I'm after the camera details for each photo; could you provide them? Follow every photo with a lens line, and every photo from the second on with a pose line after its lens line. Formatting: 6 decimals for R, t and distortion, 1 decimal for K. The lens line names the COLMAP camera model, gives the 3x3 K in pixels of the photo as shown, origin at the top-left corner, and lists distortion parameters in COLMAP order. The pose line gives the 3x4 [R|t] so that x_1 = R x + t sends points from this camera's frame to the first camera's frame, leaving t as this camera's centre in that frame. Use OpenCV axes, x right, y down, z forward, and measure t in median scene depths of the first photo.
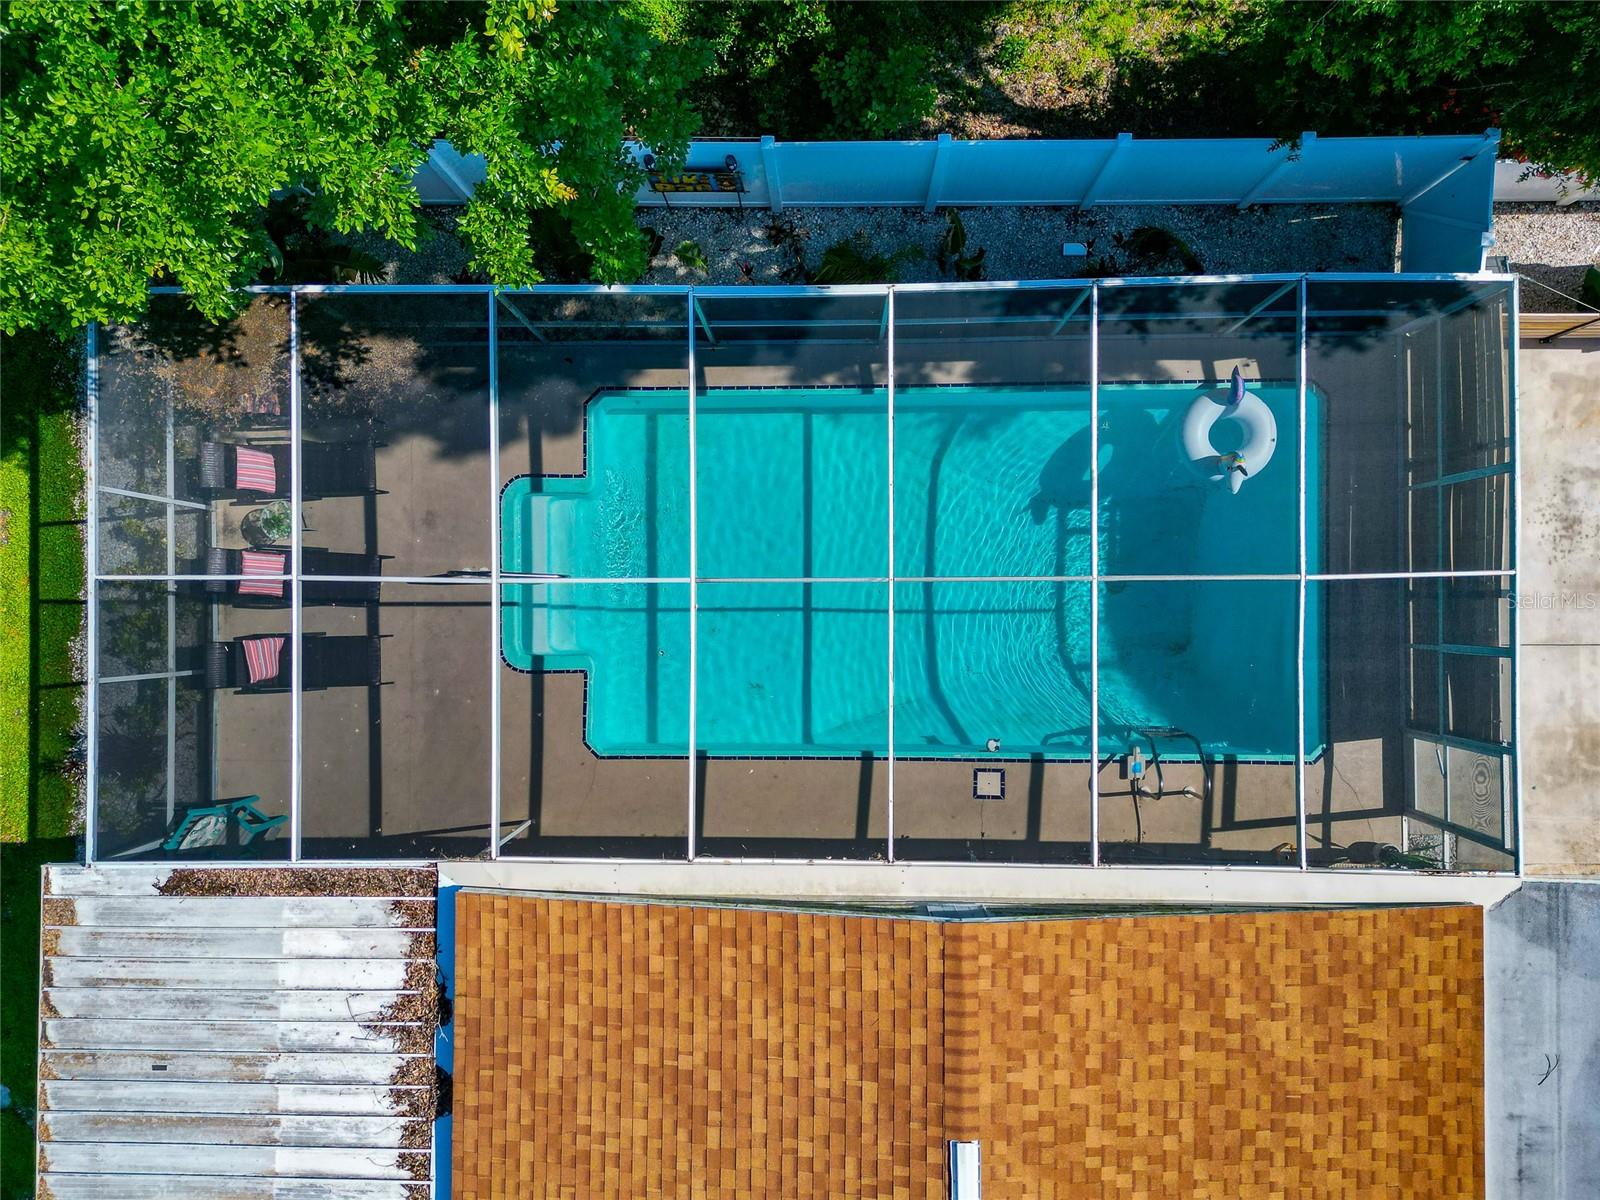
lens RADIAL K [[1127.1, 0, 795.6], [0, 1127.1, 591.2], [0, 0, 1]] dist [0.084481, -0.089532]
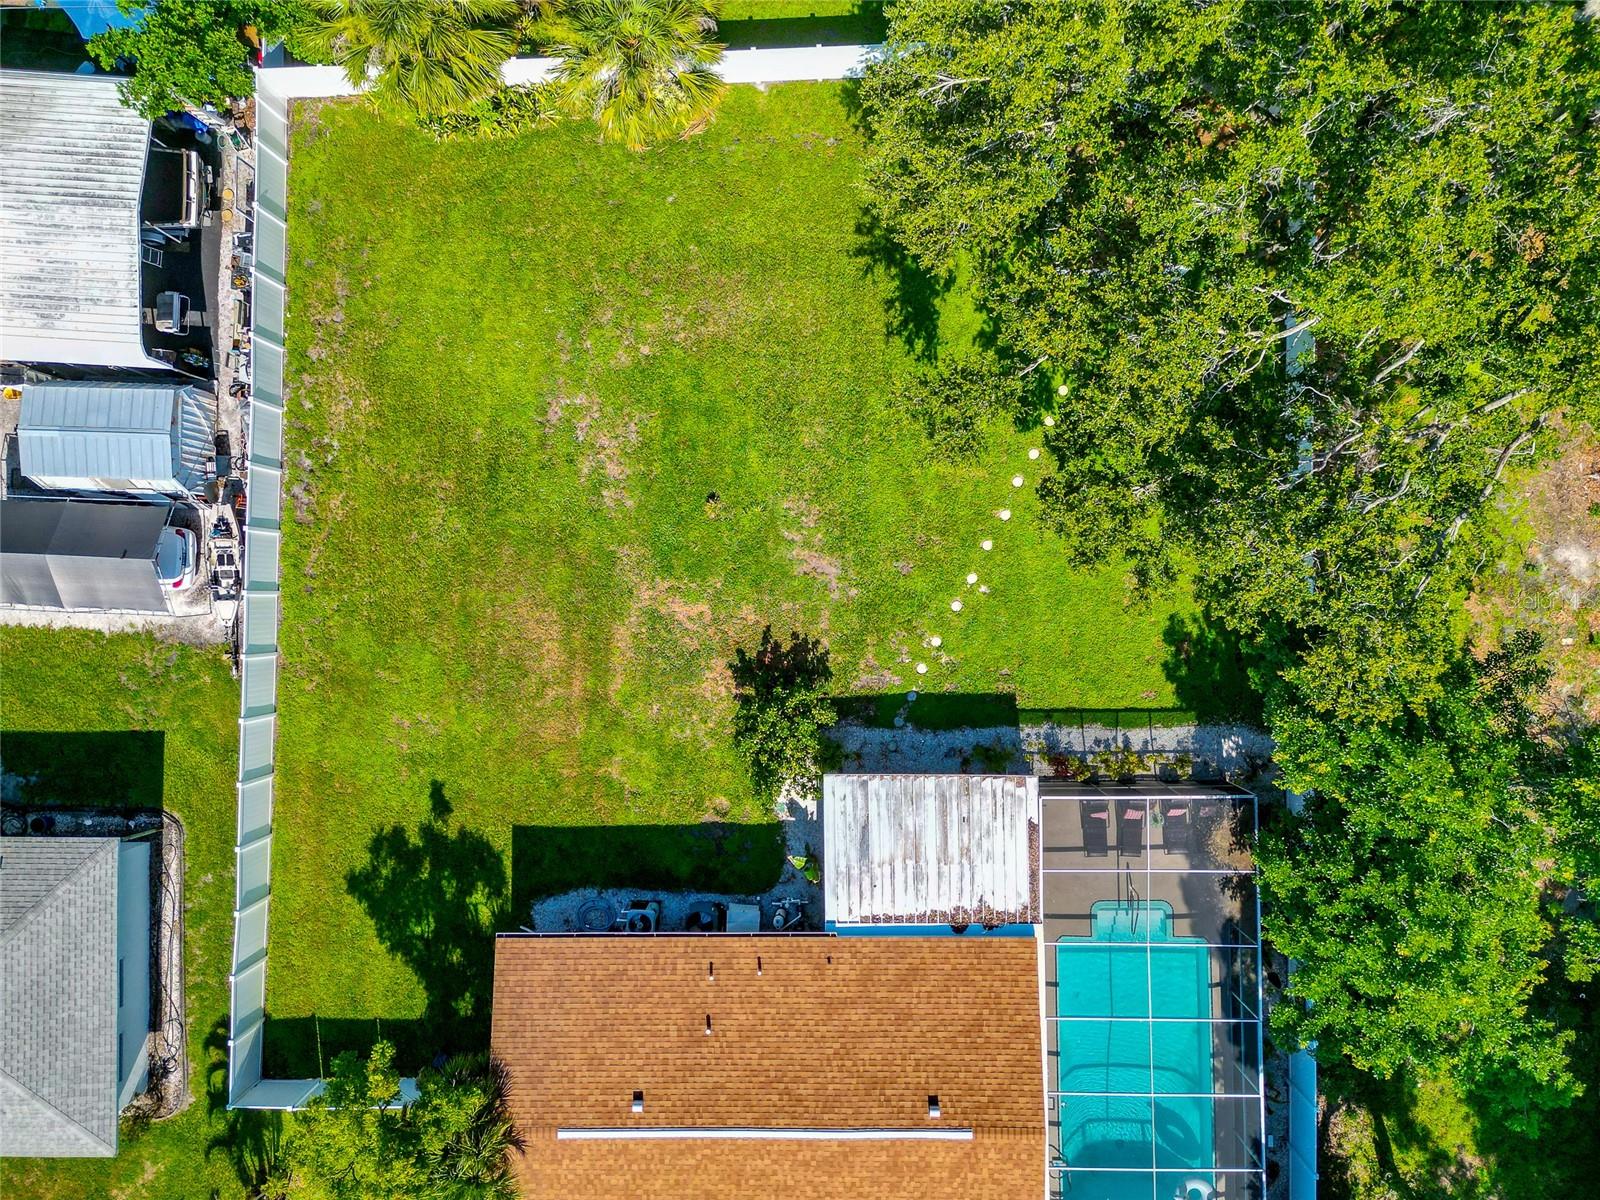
lens RADIAL K [[1127.1, 0, 795.6], [0, 1127.1, 591.2], [0, 0, 1]] dist [0.084481, -0.089532]
pose [[0.013267, 0.999260, 0.036112, -1.201966], [-0.999052, 0.011749, 0.041913, 0.697390], [0.041458, -0.036634, 0.998468, -1.694146]]
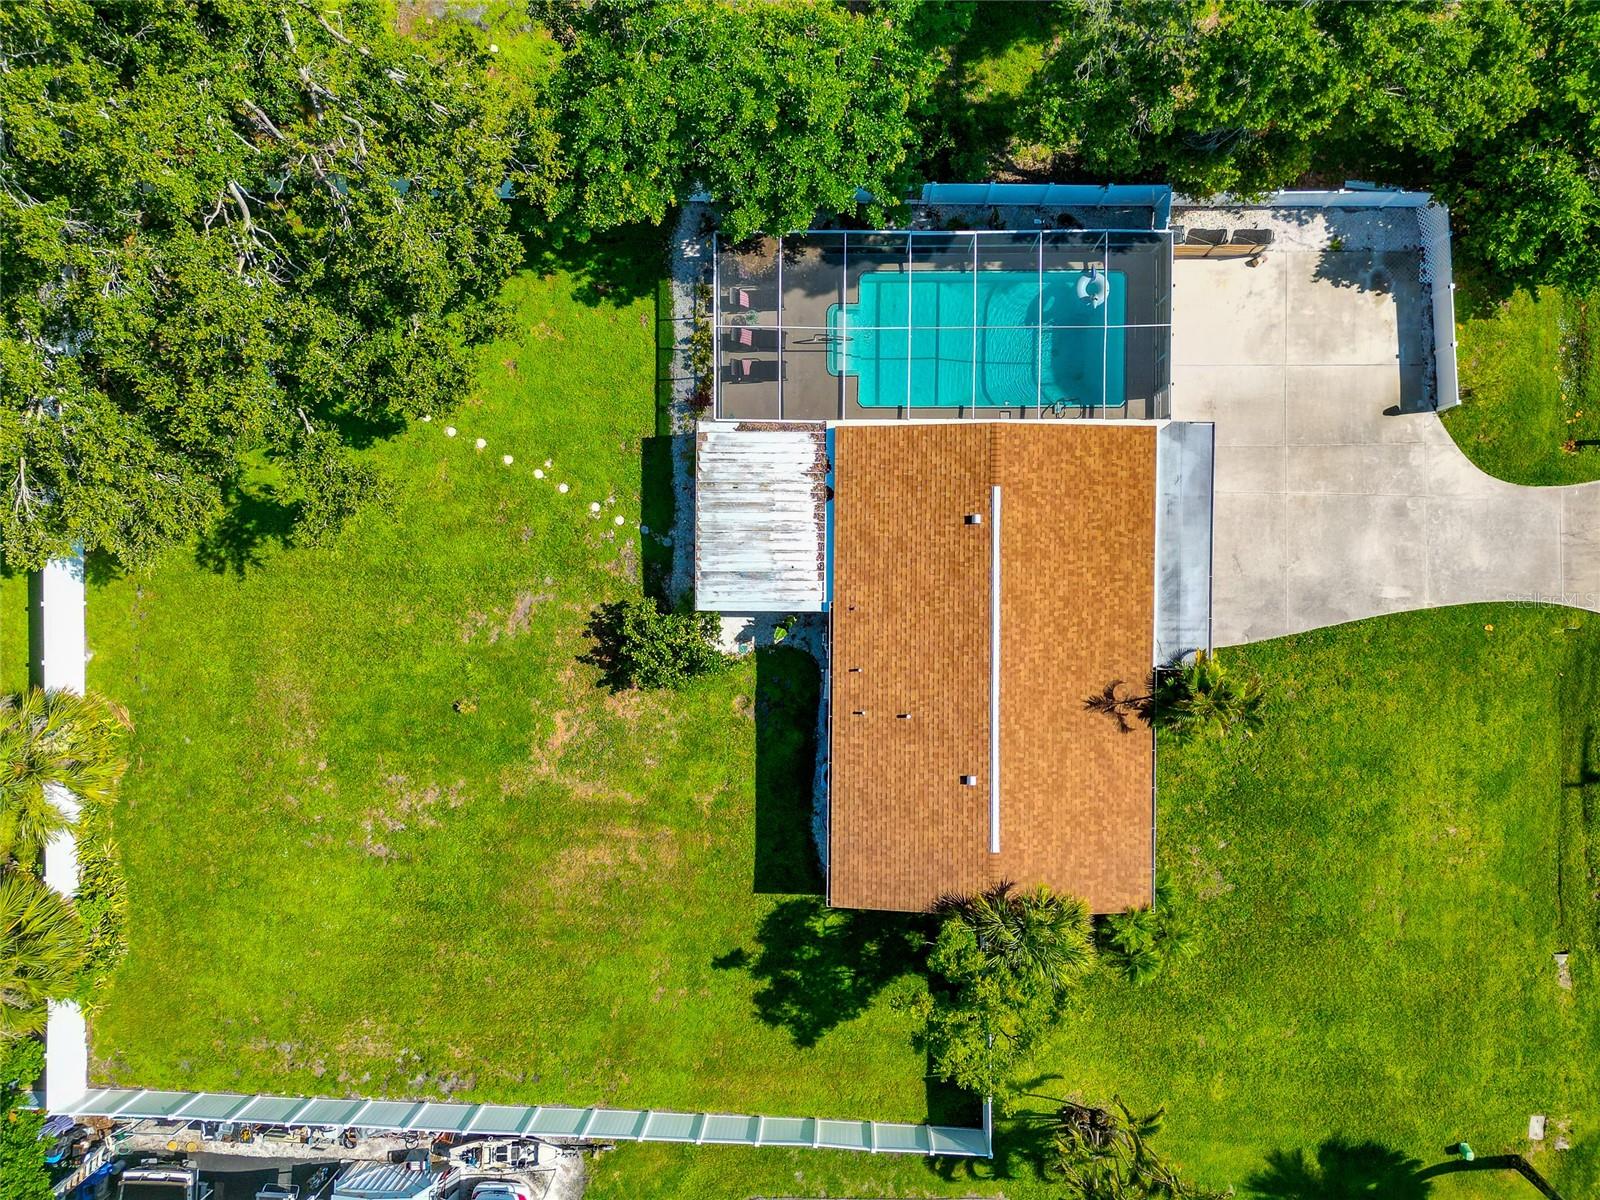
lens RADIAL K [[1165.5, 0, 835.6], [0, 1165.5, 595.9], [0, 0, 1]] dist [0.084051, -0.072381]
pose [[0.999797, 0.005186, 0.019490, -0.345435], [-0.005365, 0.999944, 0.009148, 0.678648], [-0.019441, -0.009251, 0.999768, -2.148401]]
